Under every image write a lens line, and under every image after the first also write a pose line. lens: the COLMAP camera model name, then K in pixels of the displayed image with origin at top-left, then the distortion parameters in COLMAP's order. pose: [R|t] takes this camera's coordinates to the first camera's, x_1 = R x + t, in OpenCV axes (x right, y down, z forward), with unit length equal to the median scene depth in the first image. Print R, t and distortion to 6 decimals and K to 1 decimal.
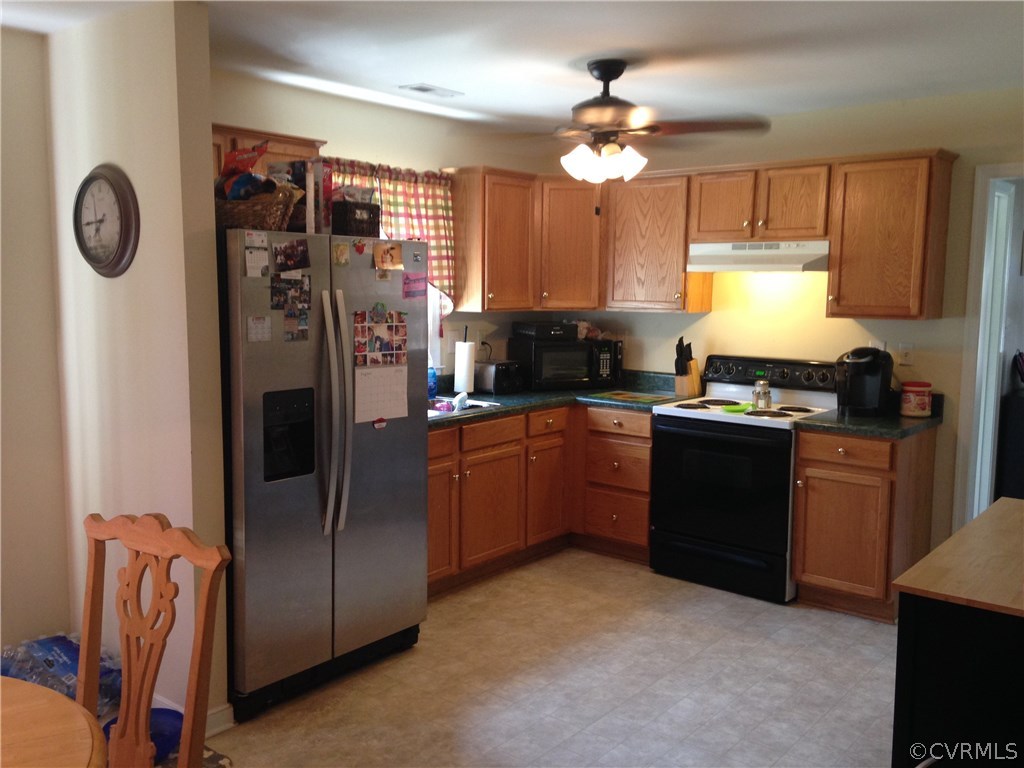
lens RADIAL K [[909.3, 0, 512.0], [0, 909.3, 384.0], [0, 0, 1]] dist [0.117882, -0.178151]
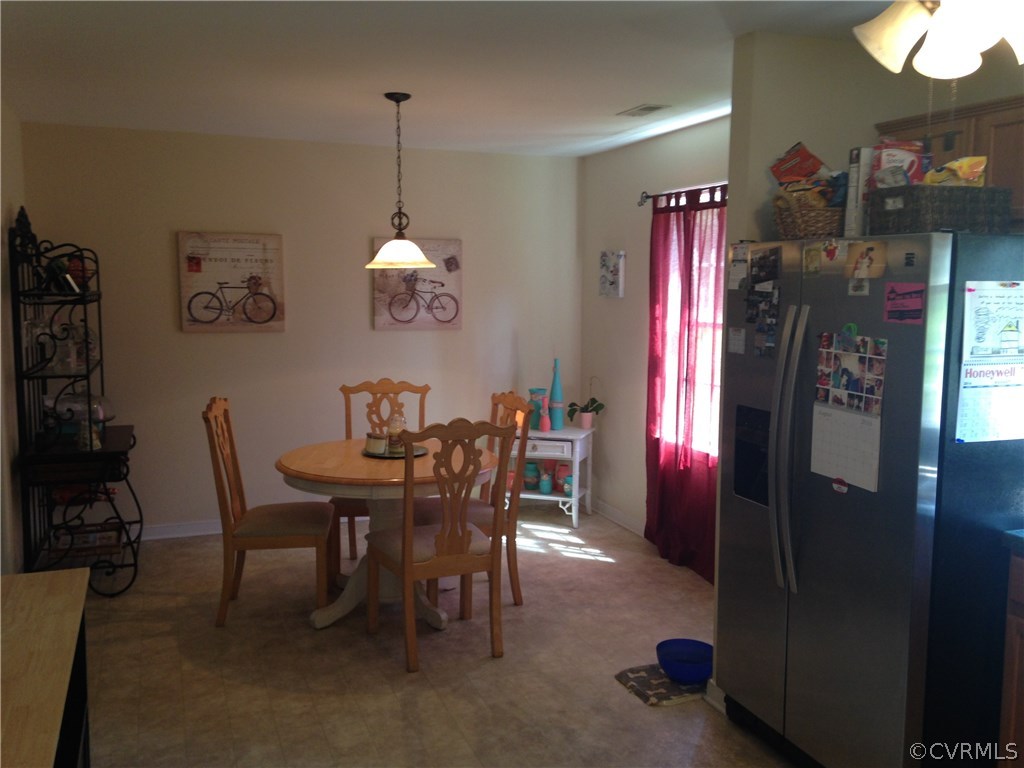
lens RADIAL K [[909.3, 0, 512.0], [0, 909.3, 384.0], [0, 0, 1]] dist [0.117882, -0.178151]
pose [[-0.498483, 0.085592, -0.862663, 0.646367], [-0.111813, 0.980454, 0.161889, -0.132995], [0.859658, 0.177156, -0.479170, 1.143171]]
